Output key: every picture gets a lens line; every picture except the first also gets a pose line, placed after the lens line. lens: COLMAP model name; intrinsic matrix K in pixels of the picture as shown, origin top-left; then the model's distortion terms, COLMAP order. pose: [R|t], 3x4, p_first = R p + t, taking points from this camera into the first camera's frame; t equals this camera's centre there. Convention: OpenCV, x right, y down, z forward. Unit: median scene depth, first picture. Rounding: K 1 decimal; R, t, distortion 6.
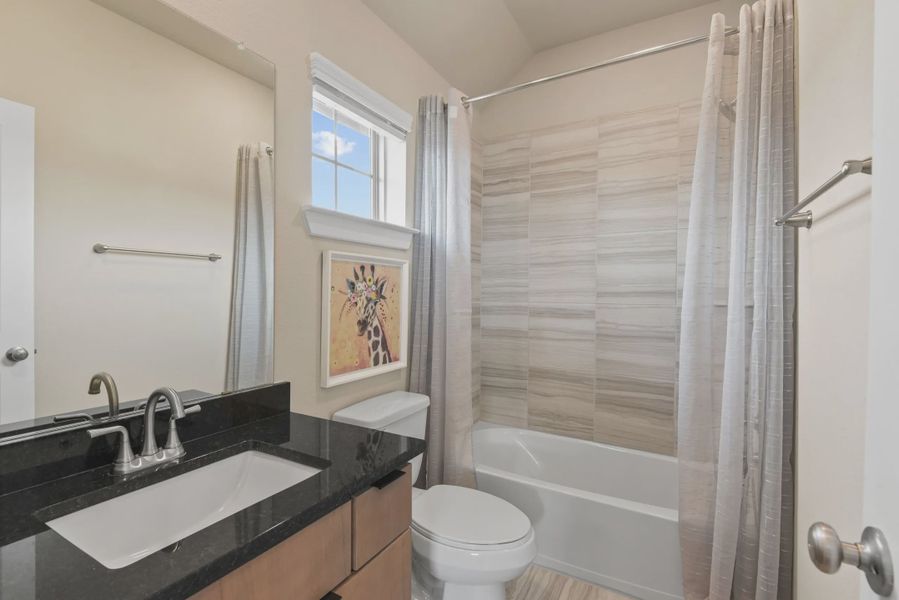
lens RADIAL K [[411.0, 0, 447.7], [0, 411.0, 300.8], [0, 0, 1]] dist [0.000669, -0.002811]
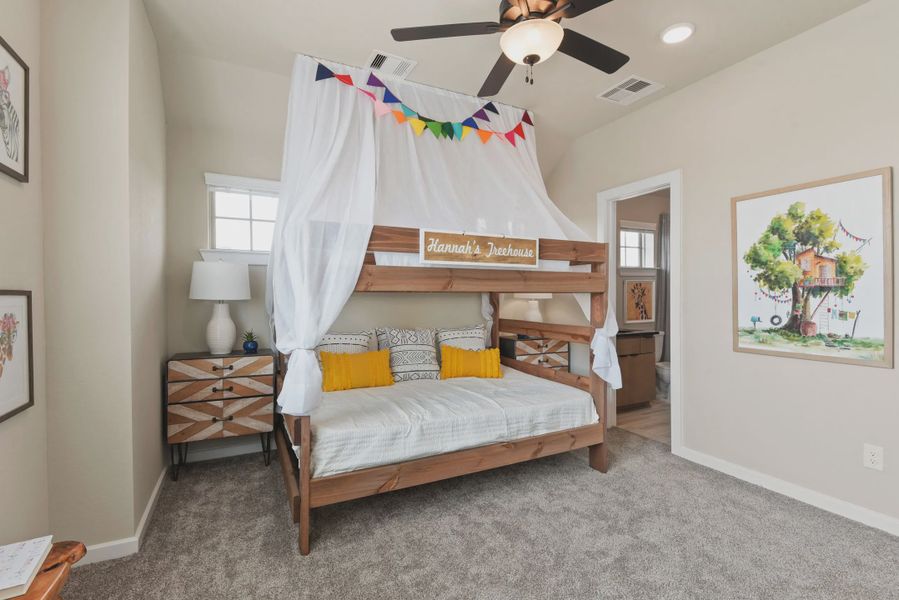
lens RADIAL K [[411.0, 0, 447.5], [0, 411.0, 296.5], [0, 0, 1]] dist [0.000669, -0.002811]
pose [[0.831668, -0.011474, -0.555154, 0.265678], [0.009143, 0.999934, -0.006970, 0.010188], [0.555198, 0.000721, 0.831718, -1.972141]]
